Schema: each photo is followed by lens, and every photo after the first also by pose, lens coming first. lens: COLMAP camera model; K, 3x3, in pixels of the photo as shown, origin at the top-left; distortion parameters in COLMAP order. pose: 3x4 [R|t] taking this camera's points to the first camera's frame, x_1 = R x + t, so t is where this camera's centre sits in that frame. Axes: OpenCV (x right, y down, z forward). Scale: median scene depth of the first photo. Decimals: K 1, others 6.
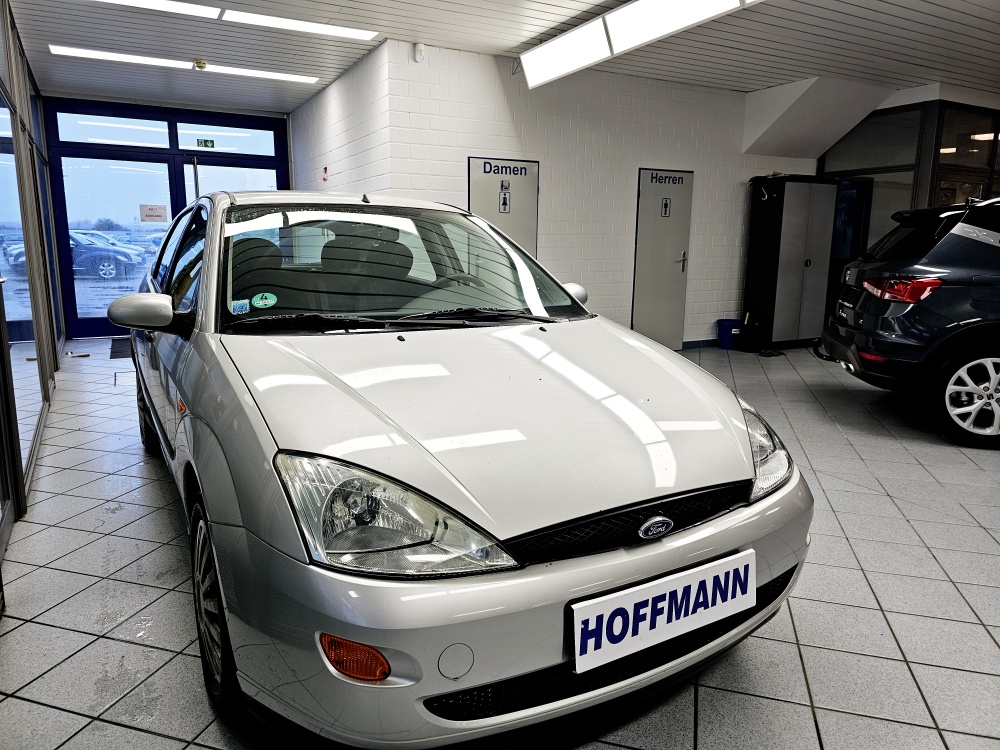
lens RADIAL K [[674.0, 0, 501.1], [0, 674.0, 368.9], [0, 0, 1]] dist [0.062252, -0.064438]
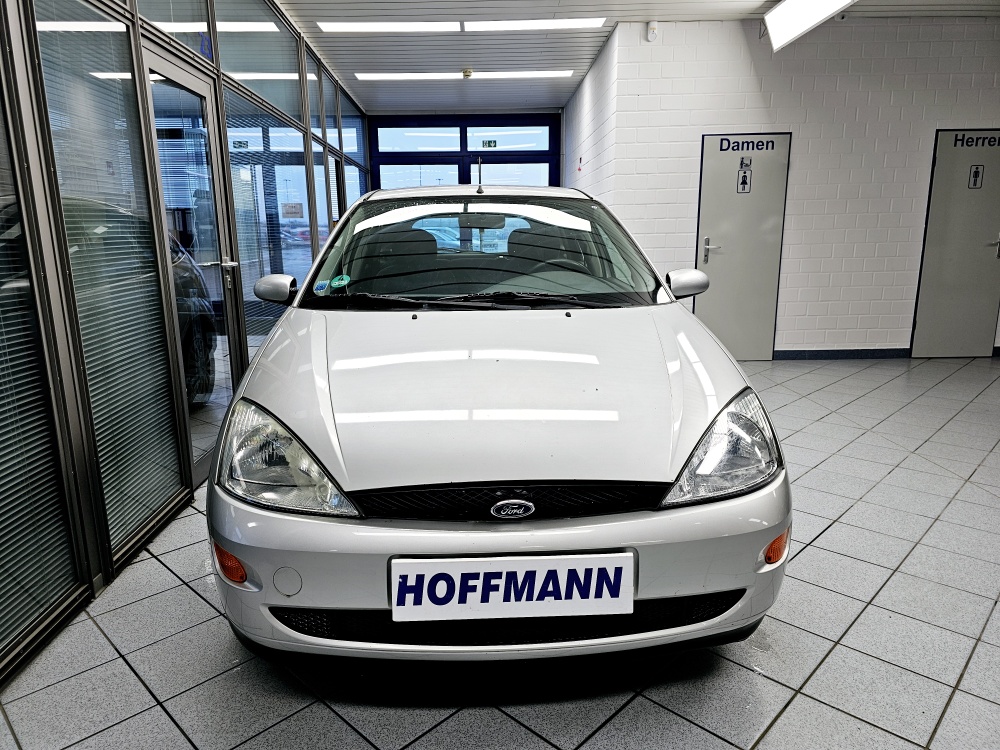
lens RADIAL K [[673.0, 0, 497.5], [0, 673.0, 382.7], [0, 0, 1]] dist [0.073371, -0.077941]
pose [[0.882373, 0.083713, -0.463045, 0.195001], [-0.066563, 0.996358, 0.053288, -0.001996], [0.465820, -0.016198, 0.884731, 0.029207]]
